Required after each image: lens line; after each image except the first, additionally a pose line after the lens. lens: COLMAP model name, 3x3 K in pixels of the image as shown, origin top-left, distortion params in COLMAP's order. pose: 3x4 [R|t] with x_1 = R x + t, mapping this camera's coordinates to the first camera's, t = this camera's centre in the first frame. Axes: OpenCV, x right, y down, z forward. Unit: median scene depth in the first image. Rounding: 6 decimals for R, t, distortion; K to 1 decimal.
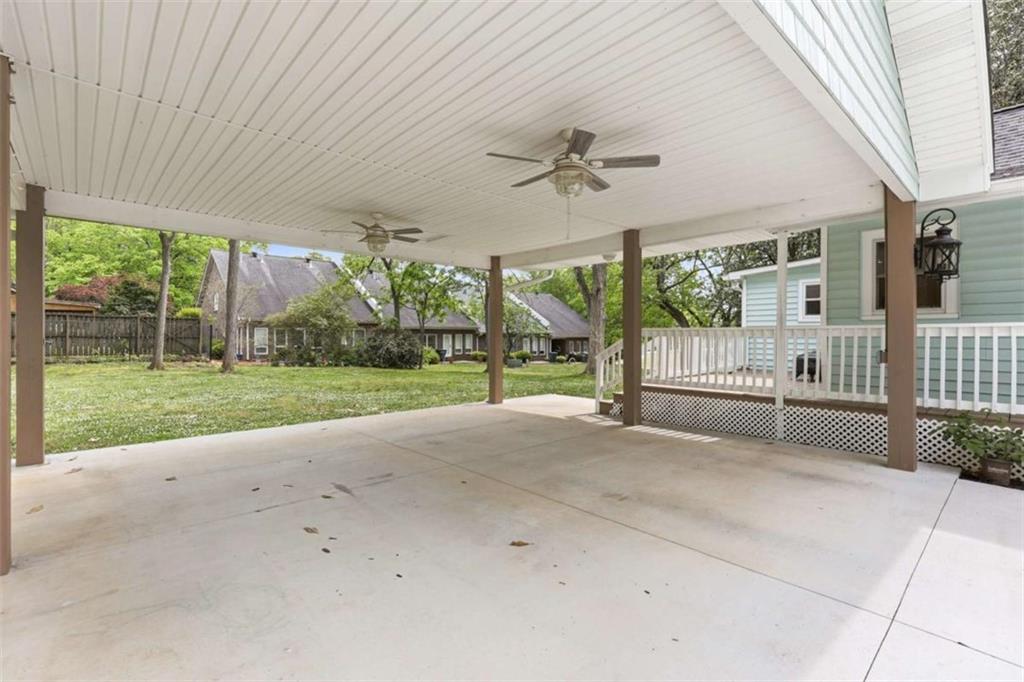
lens RADIAL K [[460.1, 0, 512.0], [0, 460.1, 341.0], [0, 0, 1]] dist [-0.000631, 0.000005]
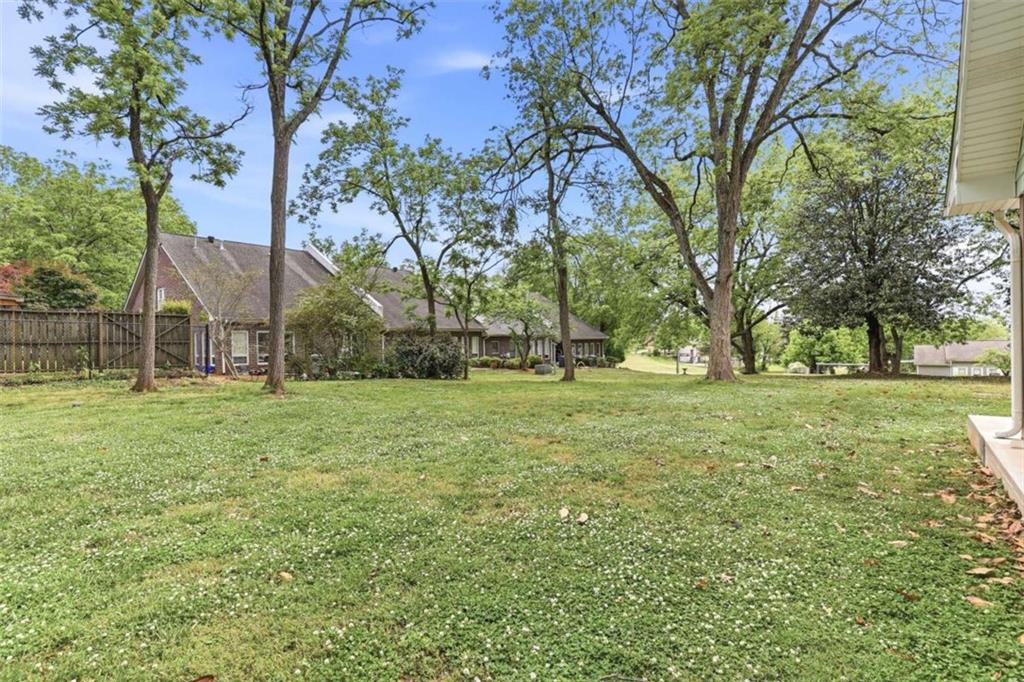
lens RADIAL K [[474.8, 0, 512.0], [0, 474.8, 341.0], [0, 0, 1]] dist [-0.002479, -0.000502]
pose [[0.989209, -0.016514, 0.145578, -0.234168], [0.018087, 0.999791, -0.009490, 0.004207], [-0.145391, 0.012021, 0.989301, 0.168881]]
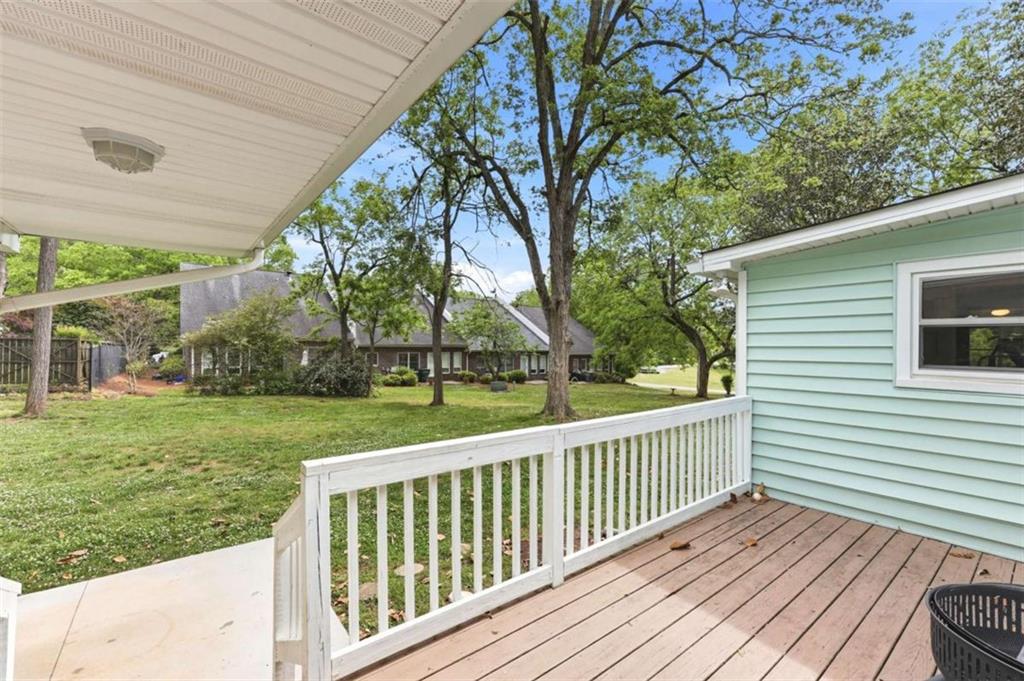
lens RADIAL K [[432.9, 0, 512.0], [0, 432.9, 340.5], [0, 0, 1]] dist [-0.001263, -0.000163]
pose [[0.997356, 0.002282, -0.072640, 0.118781], [-0.004285, 0.999615, -0.027429, -0.021967], [0.072550, 0.027668, 0.996981, 0.217785]]
